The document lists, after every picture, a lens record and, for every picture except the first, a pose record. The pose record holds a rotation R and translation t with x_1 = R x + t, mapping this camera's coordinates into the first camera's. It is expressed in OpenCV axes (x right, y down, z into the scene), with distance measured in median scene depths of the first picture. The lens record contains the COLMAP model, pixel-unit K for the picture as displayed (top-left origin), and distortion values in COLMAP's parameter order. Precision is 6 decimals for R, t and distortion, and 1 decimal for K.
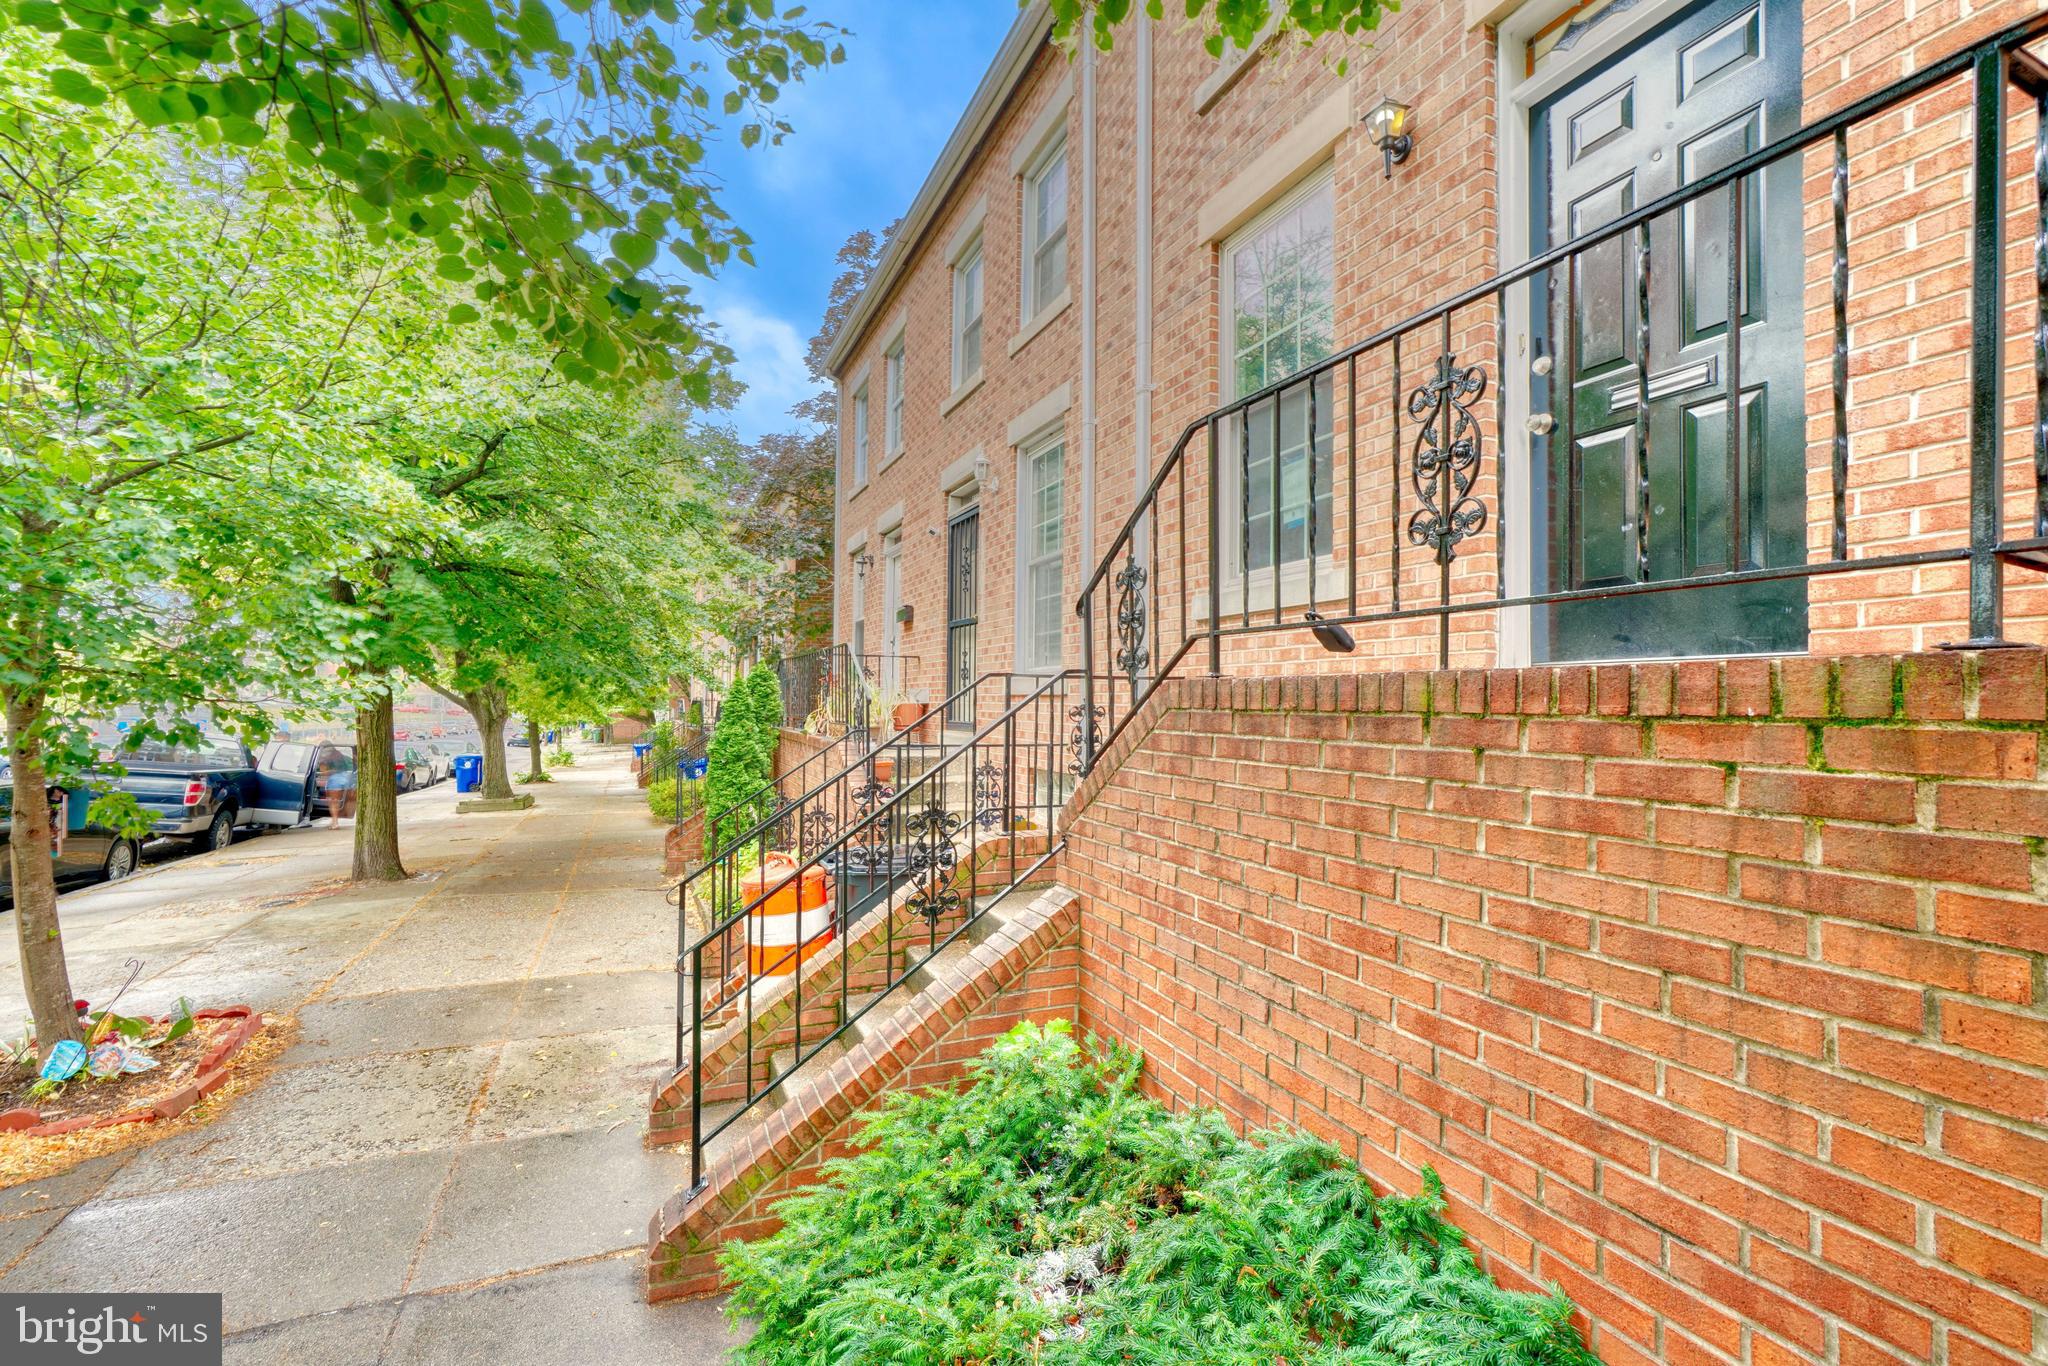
lens RADIAL K [[912.6, 0, 1011.2], [0, 912.6, 669.2], [0, 0, 1]] dist [-0.003679, 0.001183]
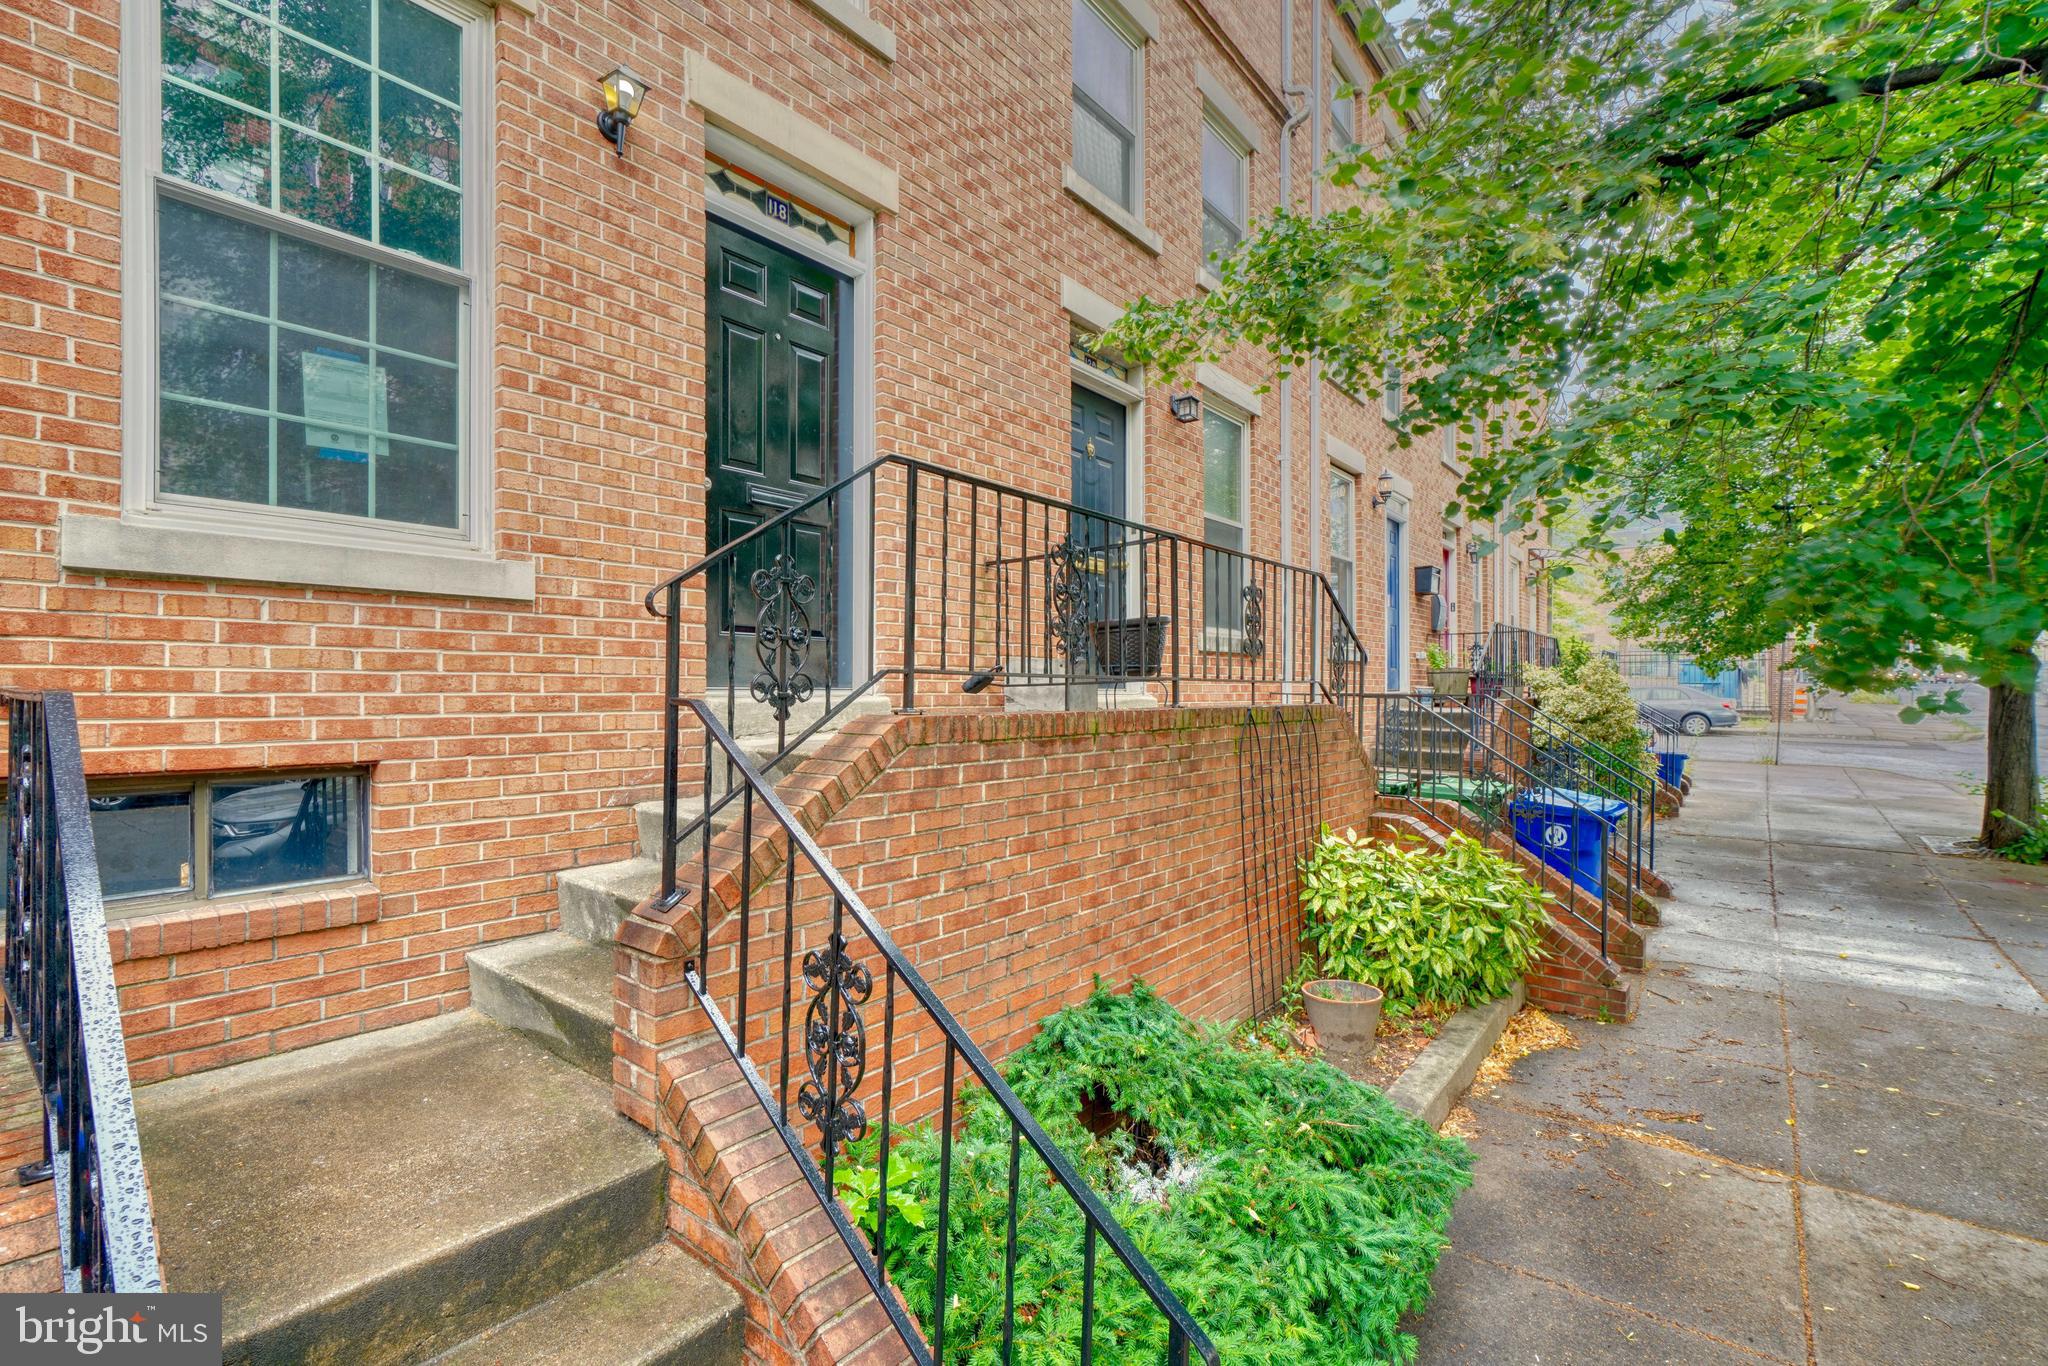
lens RADIAL K [[912.6, 0, 1011.2], [0, 912.6, 669.2], [0, 0, 1]] dist [-0.003679, 0.001183]
pose [[-0.460586, 0.003764, 0.887607, -0.899192], [-0.041485, 0.998807, -0.025763, -0.022254], [-0.886645, -0.048688, -0.459881, 1.618191]]
